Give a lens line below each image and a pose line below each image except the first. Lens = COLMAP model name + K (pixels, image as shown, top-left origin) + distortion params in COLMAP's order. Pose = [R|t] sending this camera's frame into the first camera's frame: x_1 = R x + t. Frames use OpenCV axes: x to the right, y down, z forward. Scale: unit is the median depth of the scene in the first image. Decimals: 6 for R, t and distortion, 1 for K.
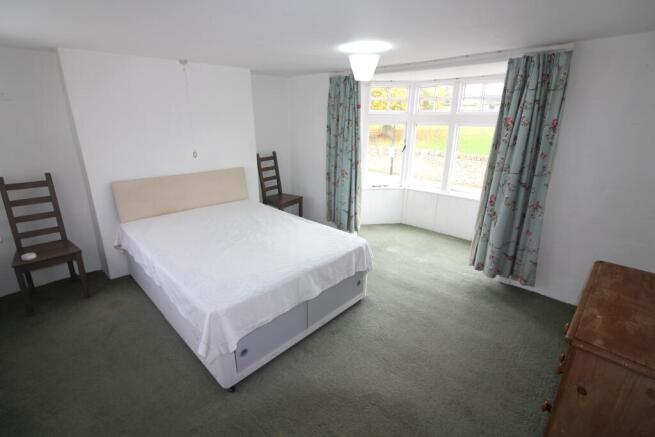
lens RADIAL K [[303.8, 0, 313.3], [0, 303.8, 214.6], [0, 0, 1]] dist [-0.004702, -0.001971]
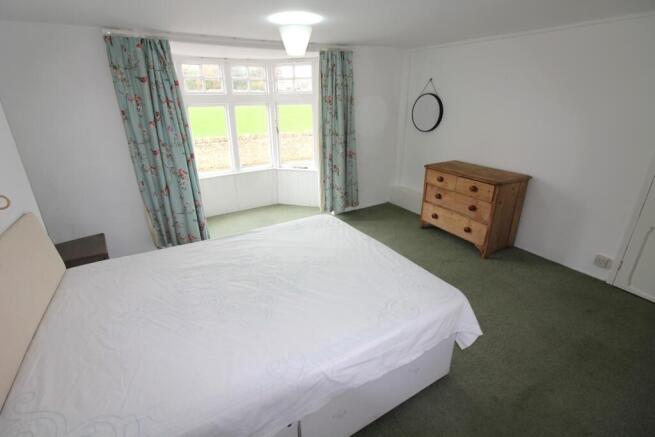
lens RADIAL K [[303.8, 0, 325.1], [0, 303.8, 215.0], [0, 0, 1]] dist [-0.004702, -0.001971]
pose [[0.254633, -0.350328, 0.901350, -0.774147], [0.312203, 0.911944, 0.266247, -0.194176], [-0.915255, 0.213608, 0.341585, 0.648739]]
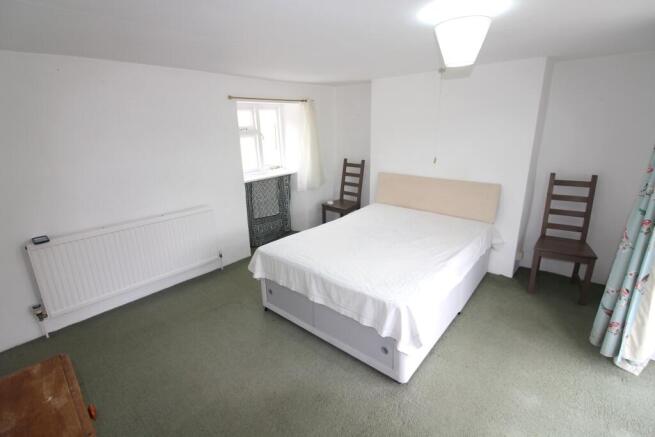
lens RADIAL K [[303.8, 0, 328.4], [0, 303.8, 216.9], [0, 0, 1]] dist [-0.004702, -0.001971]
pose [[0.075113, 0.285833, -0.955331, 0.764321], [-0.280296, 0.925463, 0.254859, -0.225476], [0.956970, 0.248633, 0.149632, 0.693674]]
